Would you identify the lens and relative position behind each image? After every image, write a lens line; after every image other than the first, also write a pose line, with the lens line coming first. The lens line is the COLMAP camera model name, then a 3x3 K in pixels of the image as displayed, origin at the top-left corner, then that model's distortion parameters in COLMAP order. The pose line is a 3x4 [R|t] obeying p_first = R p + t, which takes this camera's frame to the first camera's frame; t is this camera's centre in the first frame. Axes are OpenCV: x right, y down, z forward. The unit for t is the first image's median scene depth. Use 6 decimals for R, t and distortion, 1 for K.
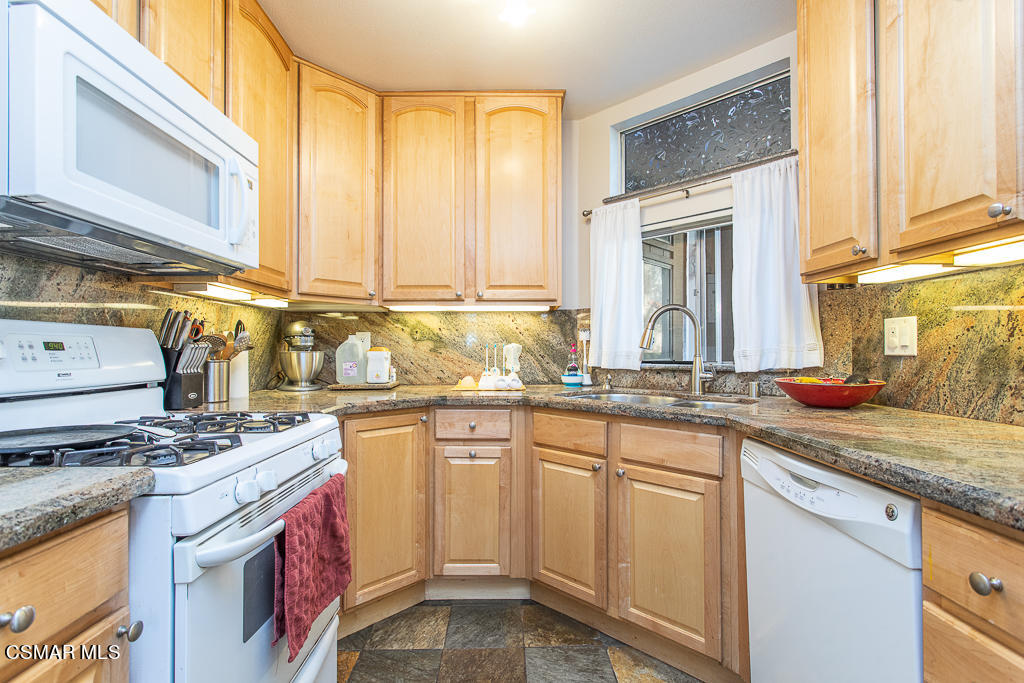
lens RADIAL K [[495.8, 0, 512.0], [0, 495.8, 341.5], [0, 0, 1]] dist [-0.000294, 0.000617]
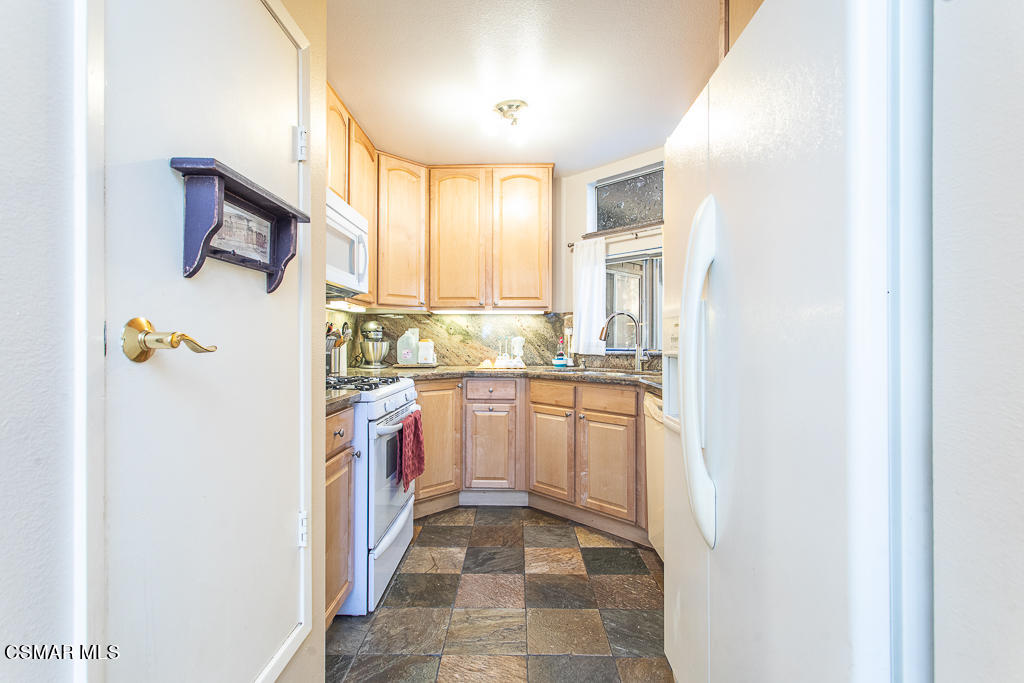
lens RADIAL K [[495.8, 0, 512.0], [0, 495.8, 341.5], [0, 0, 1]] dist [-0.000294, 0.000617]
pose [[0.999669, 0.003656, -0.025475, 0.023538], [-0.003209, 0.999841, 0.017564, -0.008850], [0.025535, -0.017476, 0.999521, -0.511529]]
